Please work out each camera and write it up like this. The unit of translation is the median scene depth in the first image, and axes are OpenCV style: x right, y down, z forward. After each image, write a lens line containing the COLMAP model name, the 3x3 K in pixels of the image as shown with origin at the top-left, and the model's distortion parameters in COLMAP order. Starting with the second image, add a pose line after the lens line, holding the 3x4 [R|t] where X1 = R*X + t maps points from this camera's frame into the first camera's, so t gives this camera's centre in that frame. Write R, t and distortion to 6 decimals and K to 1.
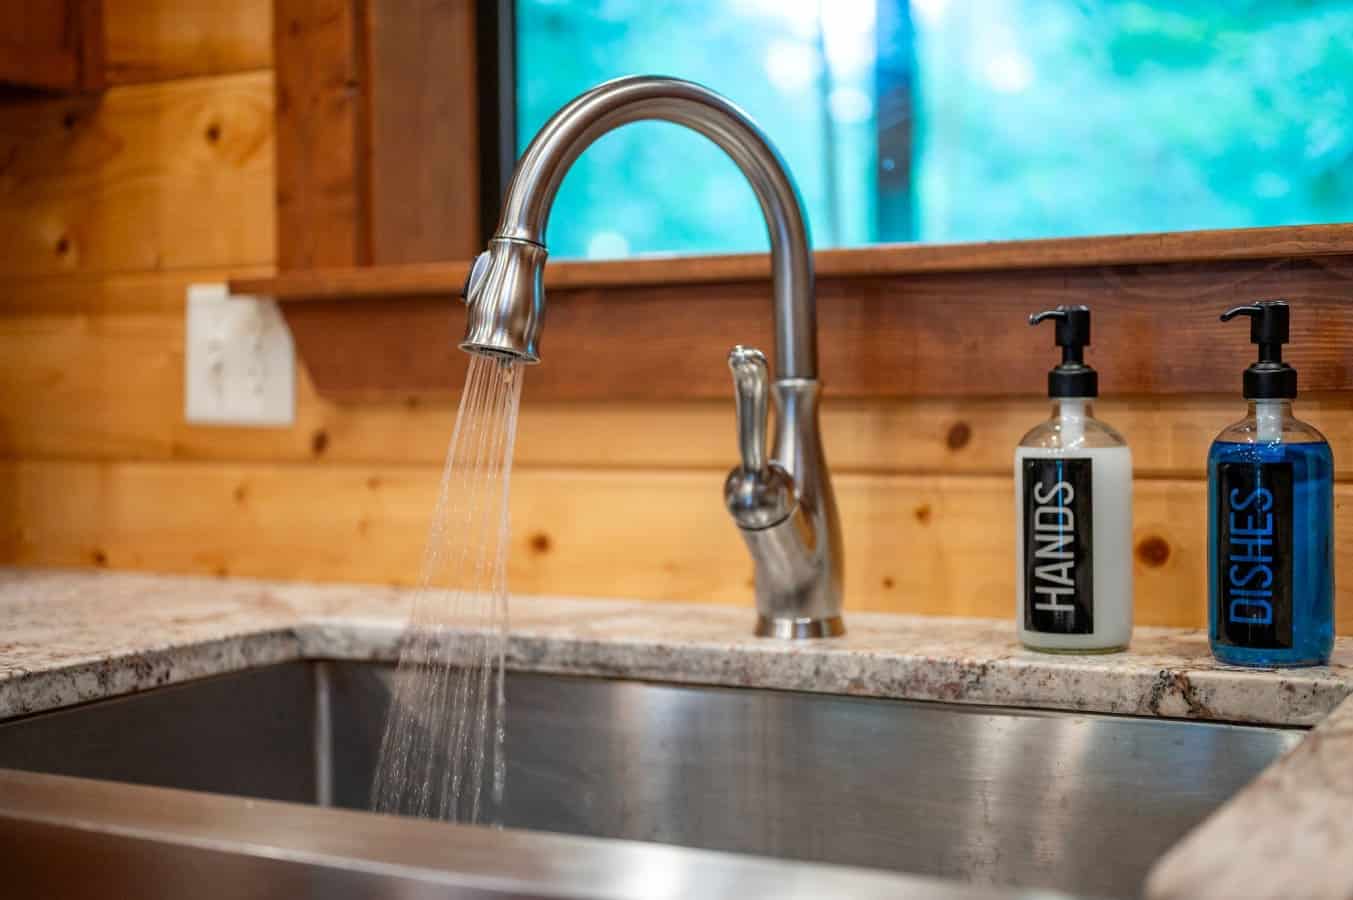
lens RADIAL K [[1916.4, 0, 676.5], [0, 1916.4, 450.0], [0, 0, 1]] dist [-0.019221, -0.041408]
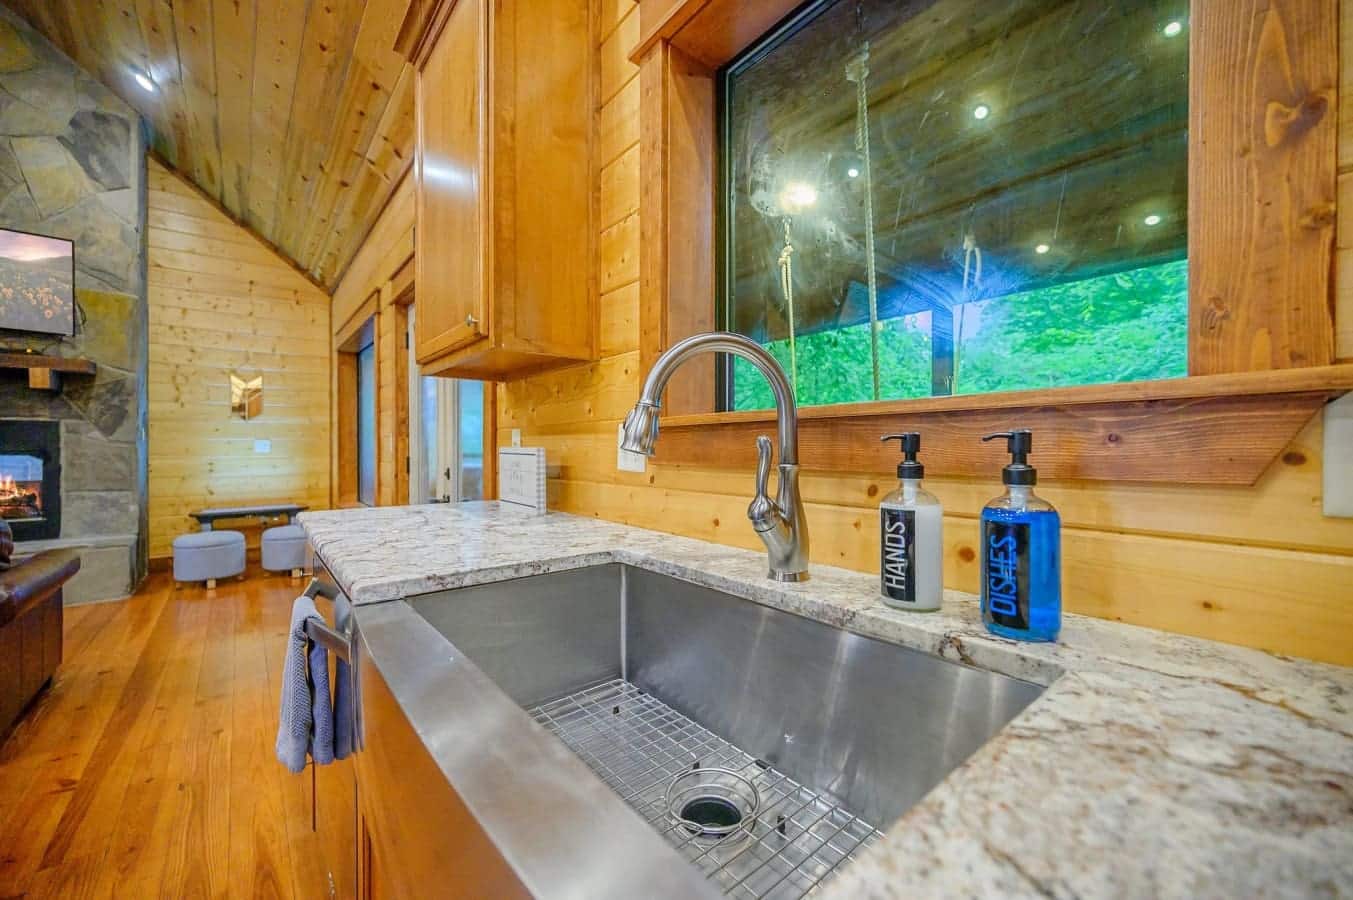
lens RADIAL K [[528.3, 0, 676.5], [0, 528.3, 450.0], [0, 0, 1]] dist [-0.010951, 0.000095]
pose [[0.925693, 0.012597, -0.378066, 0.188748], [-0.025029, 0.999295, -0.027988, -0.035308], [0.377447, 0.035371, 0.925356, 0.401980]]
